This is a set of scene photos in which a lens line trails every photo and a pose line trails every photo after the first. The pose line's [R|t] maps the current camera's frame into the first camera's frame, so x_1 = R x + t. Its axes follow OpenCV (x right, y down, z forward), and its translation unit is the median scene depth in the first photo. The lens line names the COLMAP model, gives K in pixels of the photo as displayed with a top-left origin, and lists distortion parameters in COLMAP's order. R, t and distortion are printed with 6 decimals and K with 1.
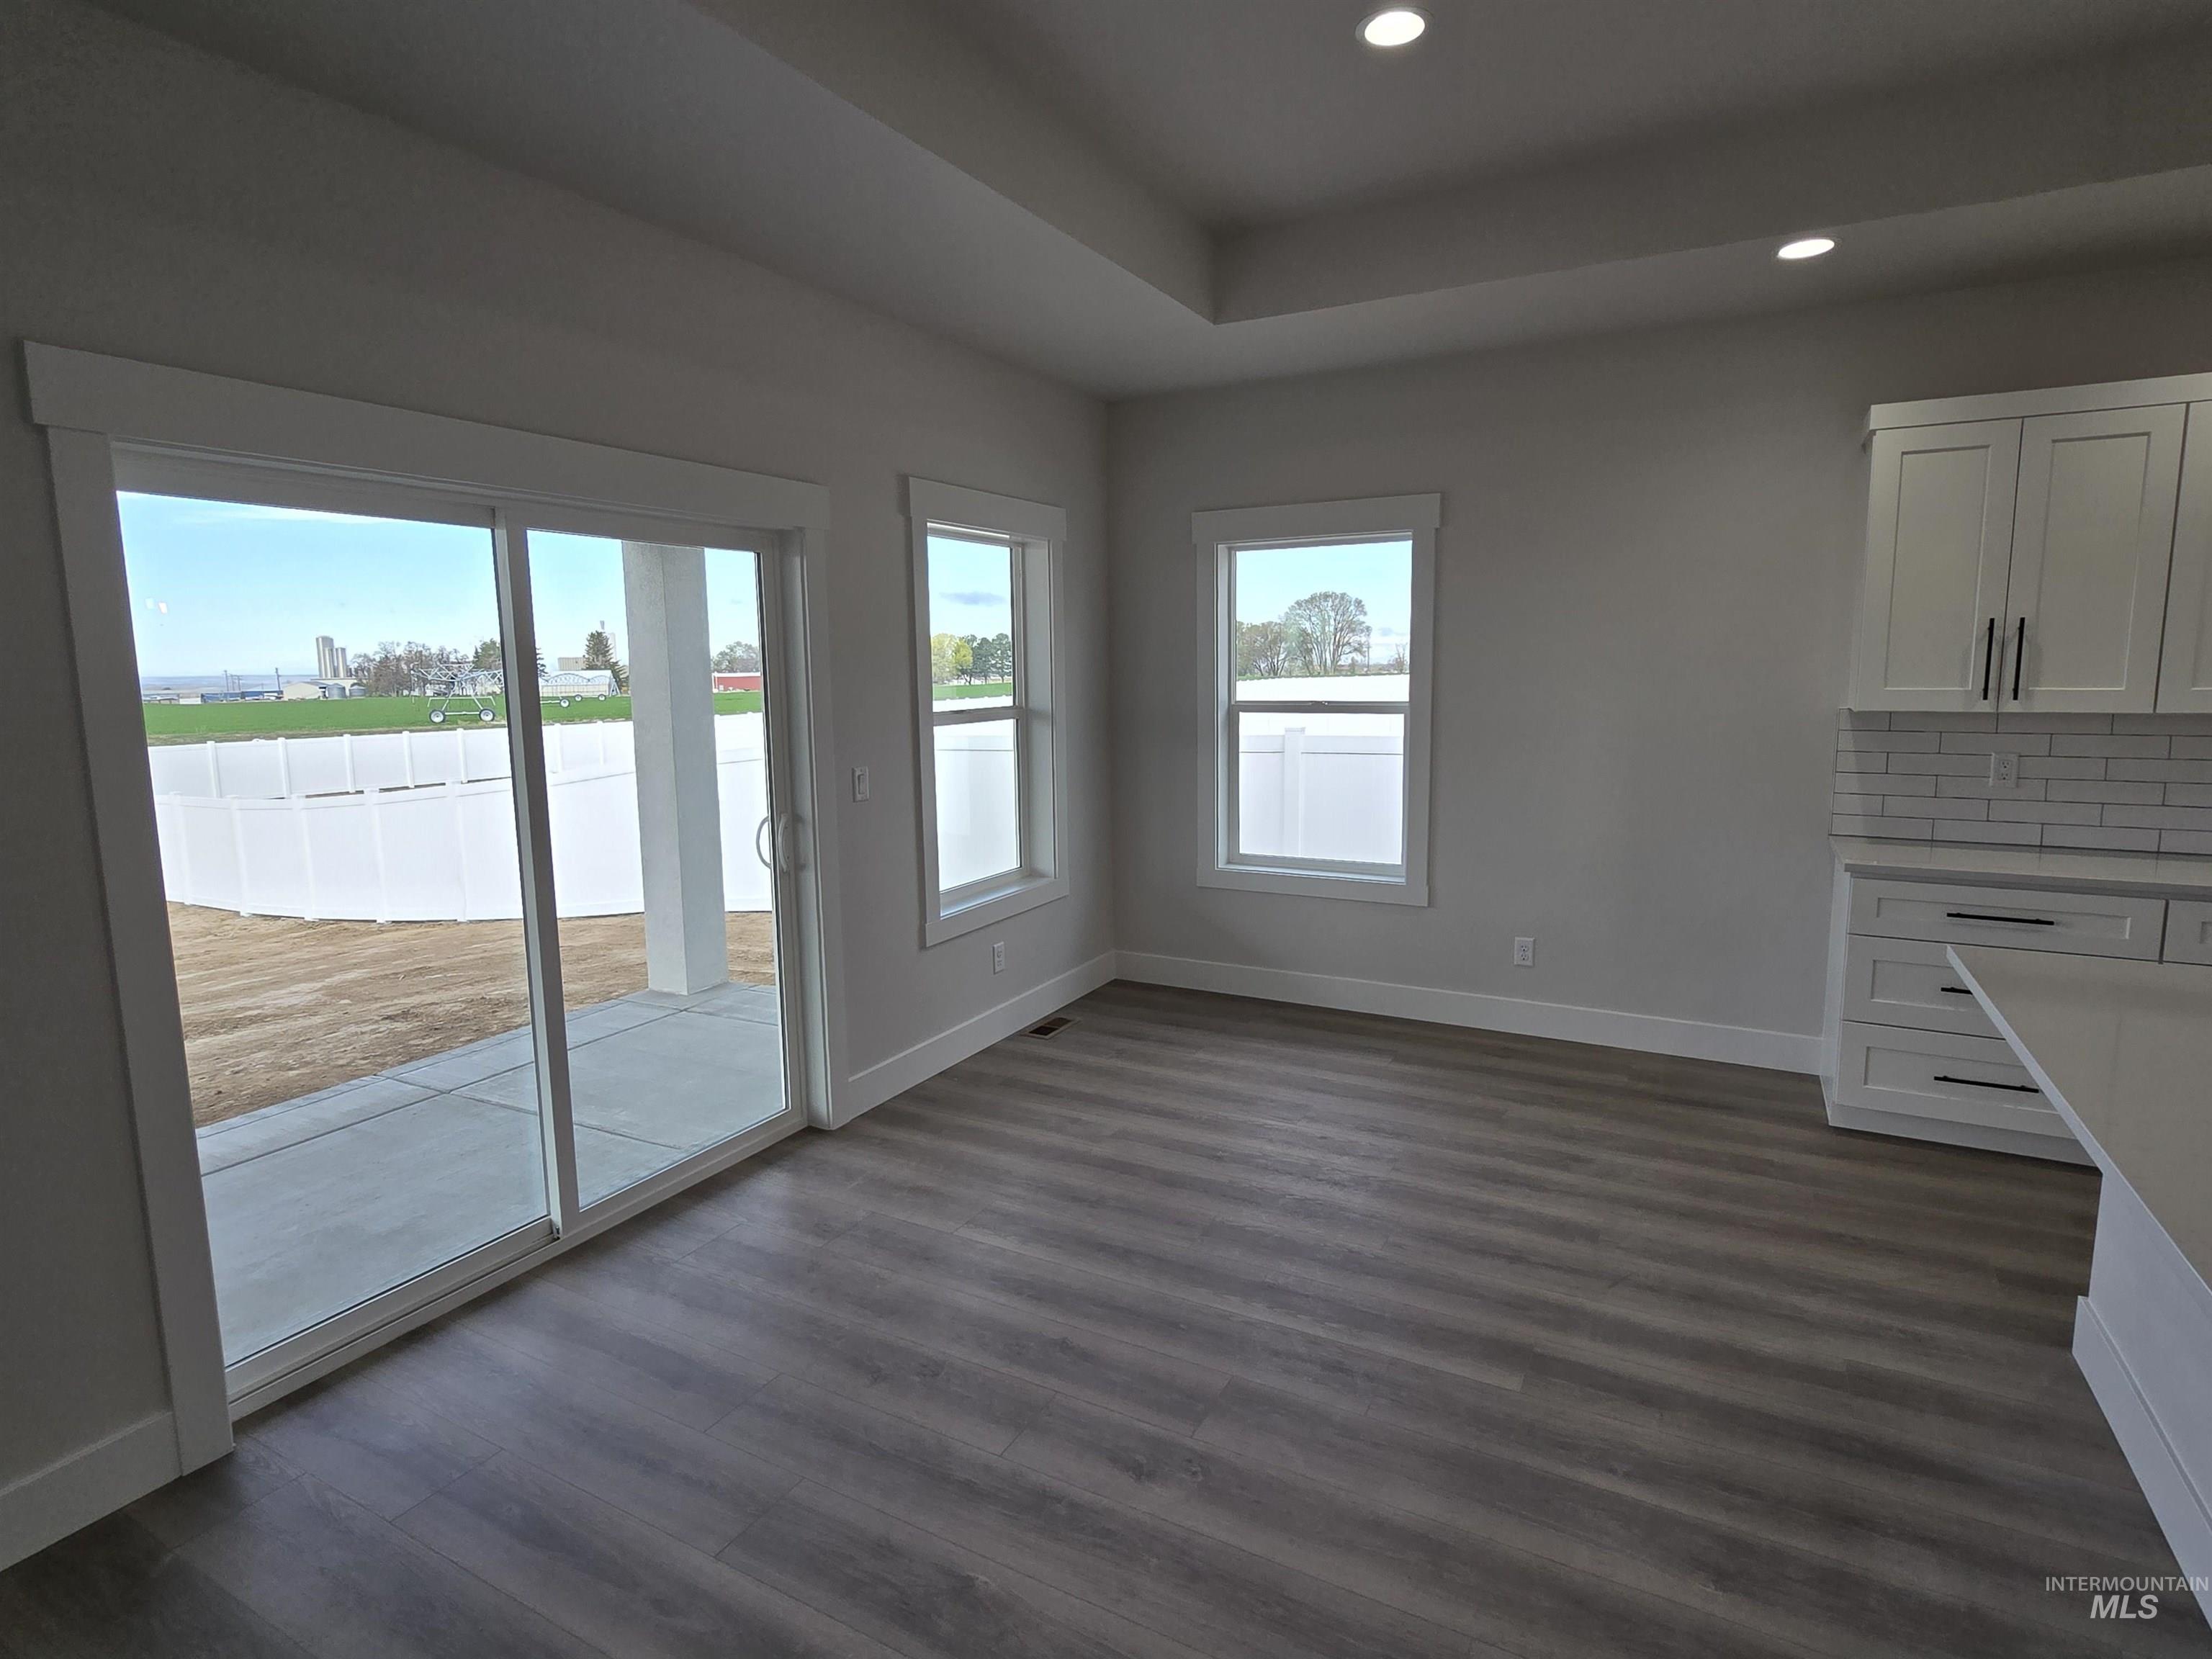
lens RADIAL K [[1142.7, 0, 1097.3], [0, 1142.7, 806.6], [0, 0, 1]] dist [-0.004707, 0.001442]
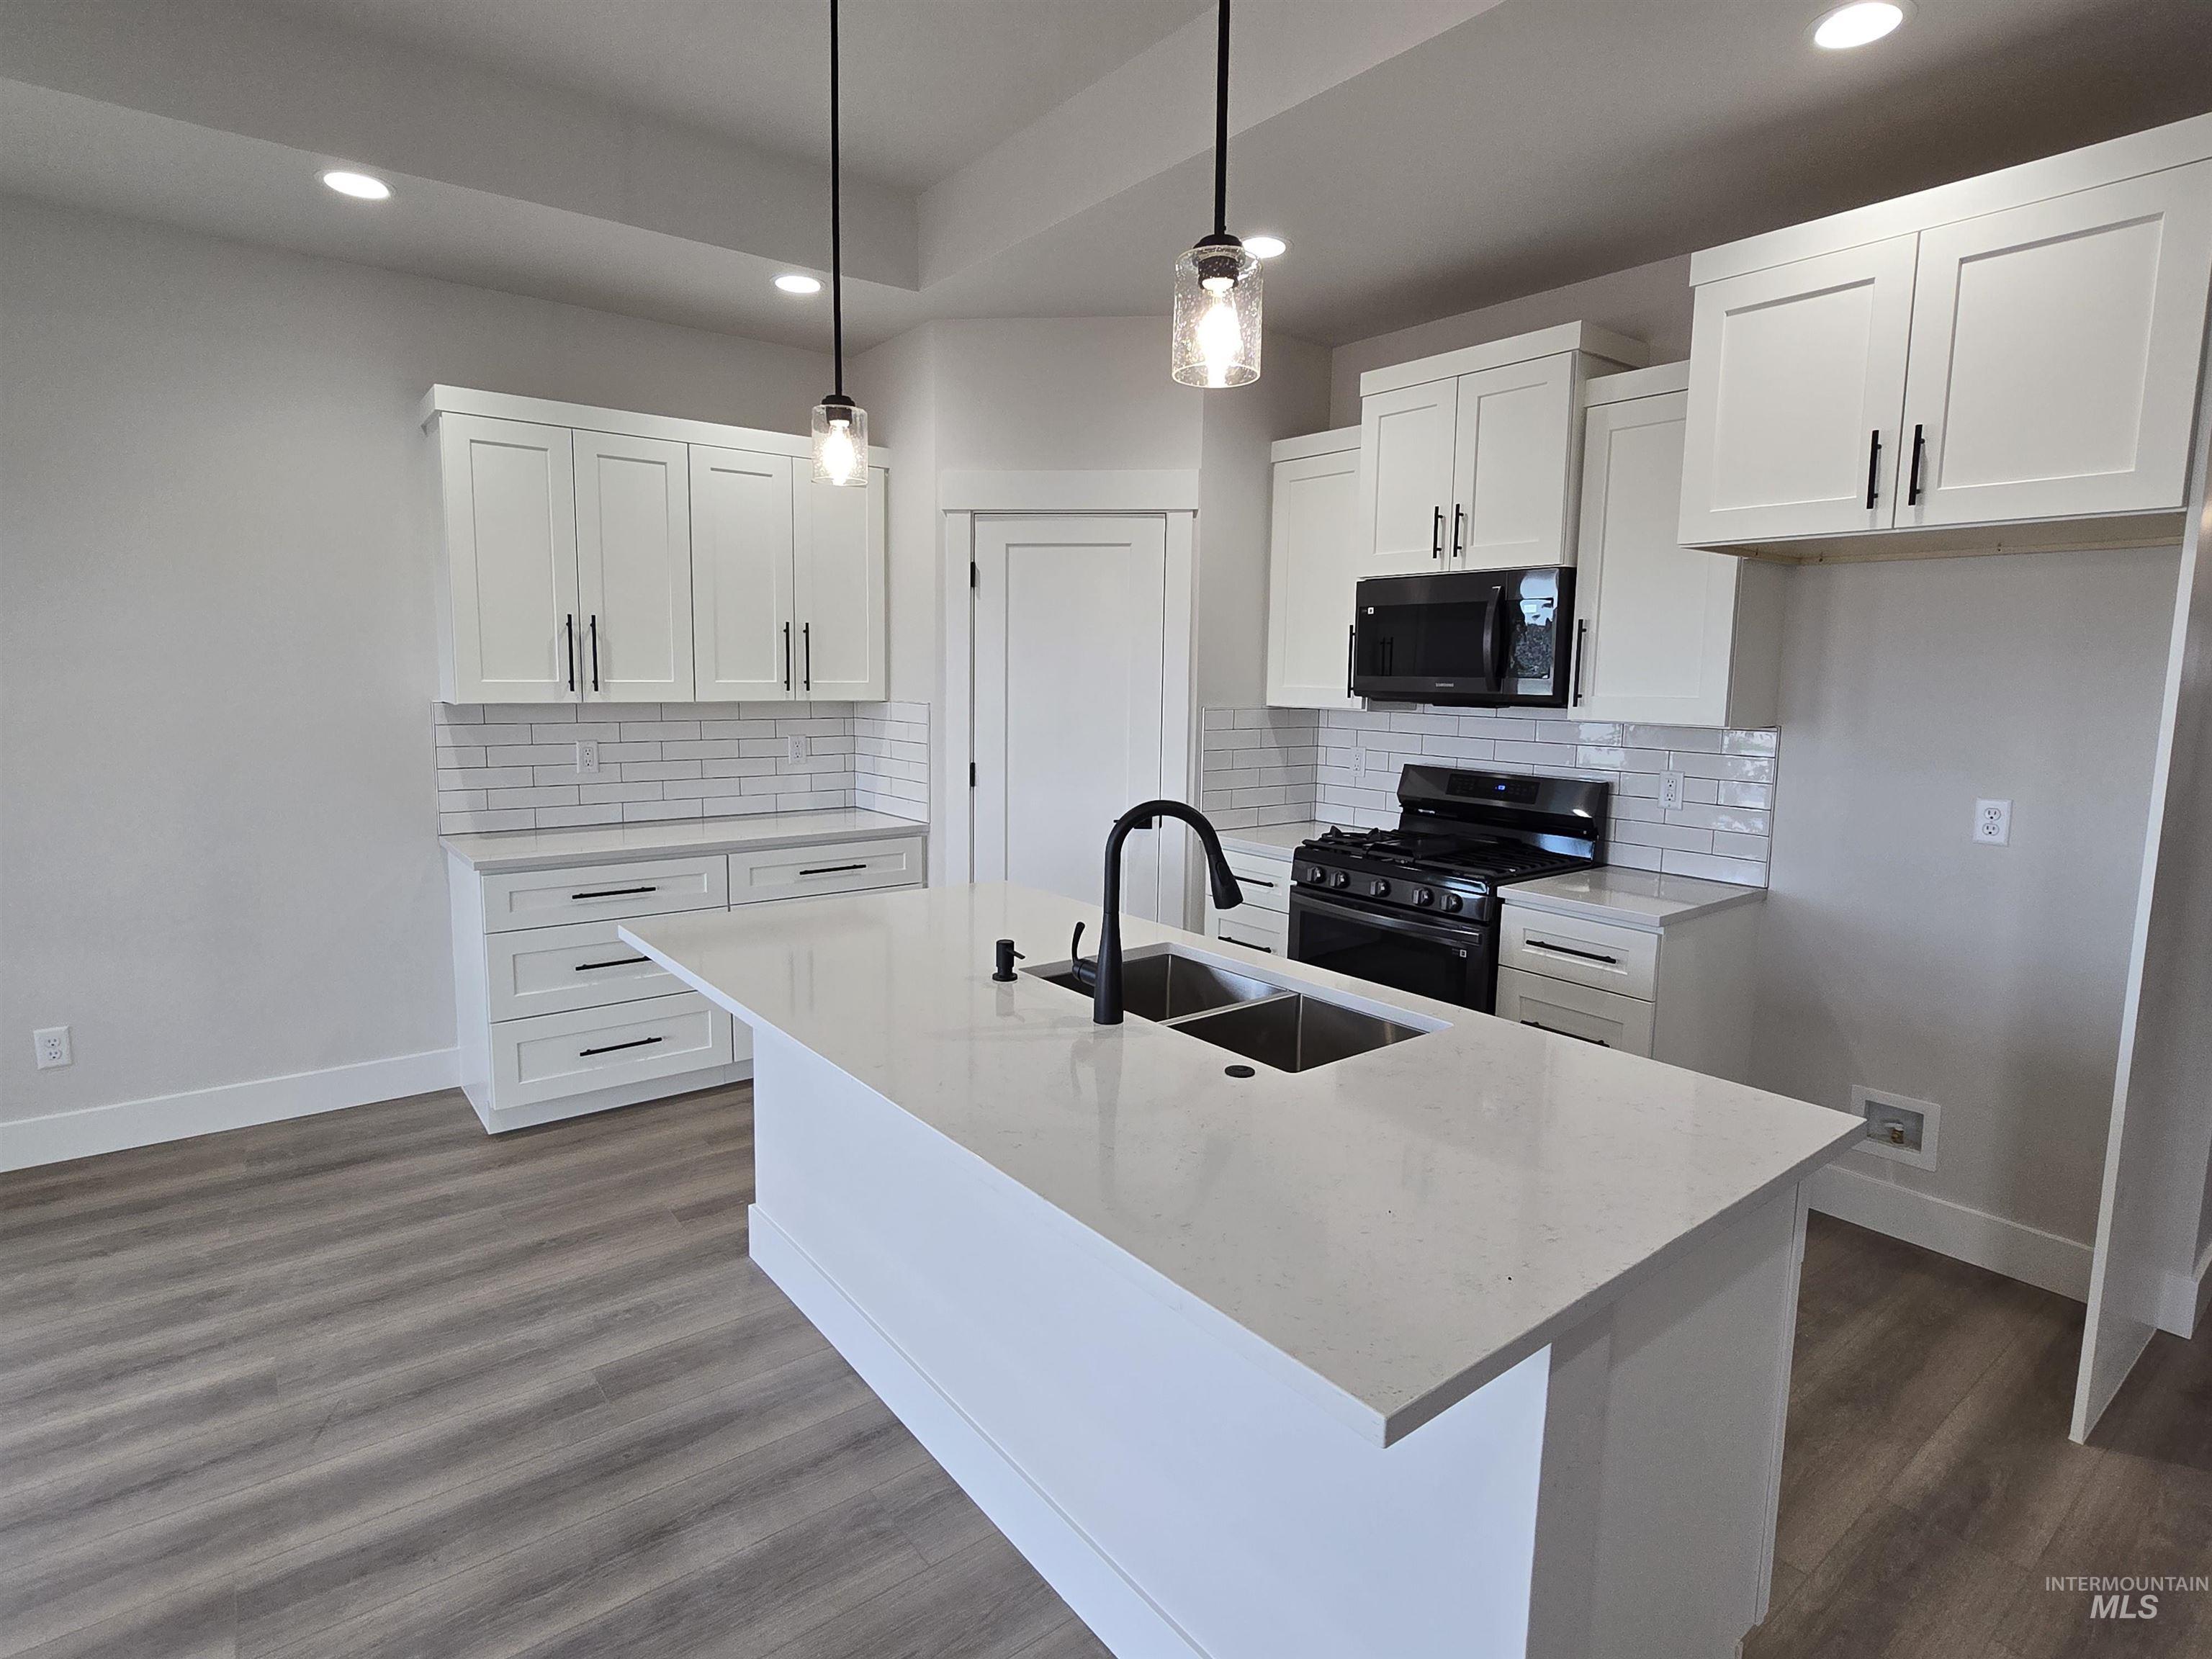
lens RADIAL K [[1142.7, 0, 1097.3], [0, 1142.7, 806.6], [0, 0, 1]] dist [-0.004707, 0.001442]
pose [[0.396616, -0.093985, 0.913161, -0.007377], [0.097852, 0.993406, 0.059744, -0.002609], [-0.912755, 0.065659, 0.403197, 0.135800]]
